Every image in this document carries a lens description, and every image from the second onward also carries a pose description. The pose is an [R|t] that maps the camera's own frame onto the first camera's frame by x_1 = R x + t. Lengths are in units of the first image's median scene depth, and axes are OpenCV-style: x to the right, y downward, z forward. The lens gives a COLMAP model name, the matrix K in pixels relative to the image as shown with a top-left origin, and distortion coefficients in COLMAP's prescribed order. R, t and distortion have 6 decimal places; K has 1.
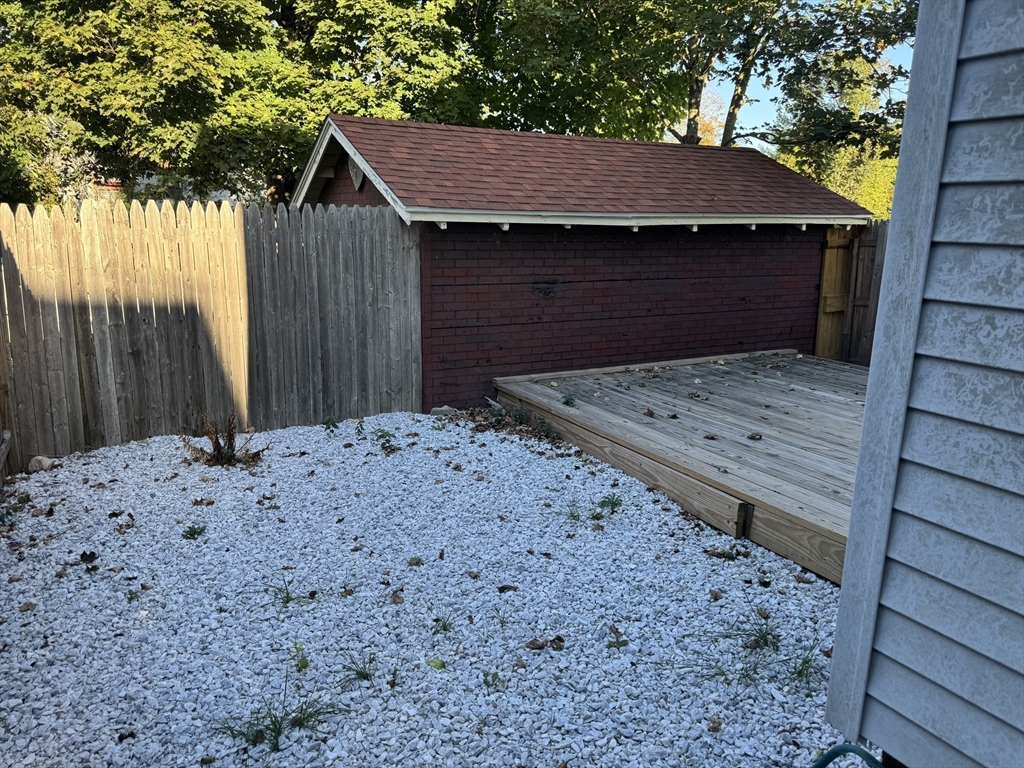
lens RADIAL K [[704.9, 0, 512.0], [0, 704.9, 384.0], [0, 0, 1]] dist [0.000382, -0.000546]
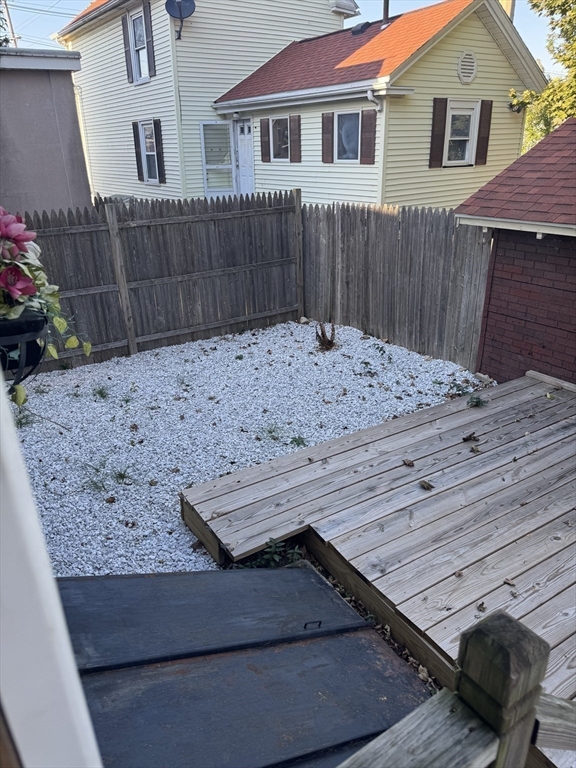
lens RADIAL K [[528.6, 0, 288.0], [0, 528.6, 384.0], [0, 0, 1]] dist [0.000382, -0.000546]
pose [[0.111130, 0.374289, -0.920629, 0.882784], [-0.189923, 0.917292, 0.350007, -0.258819], [0.975489, 0.135952, 0.173025, 0.607069]]
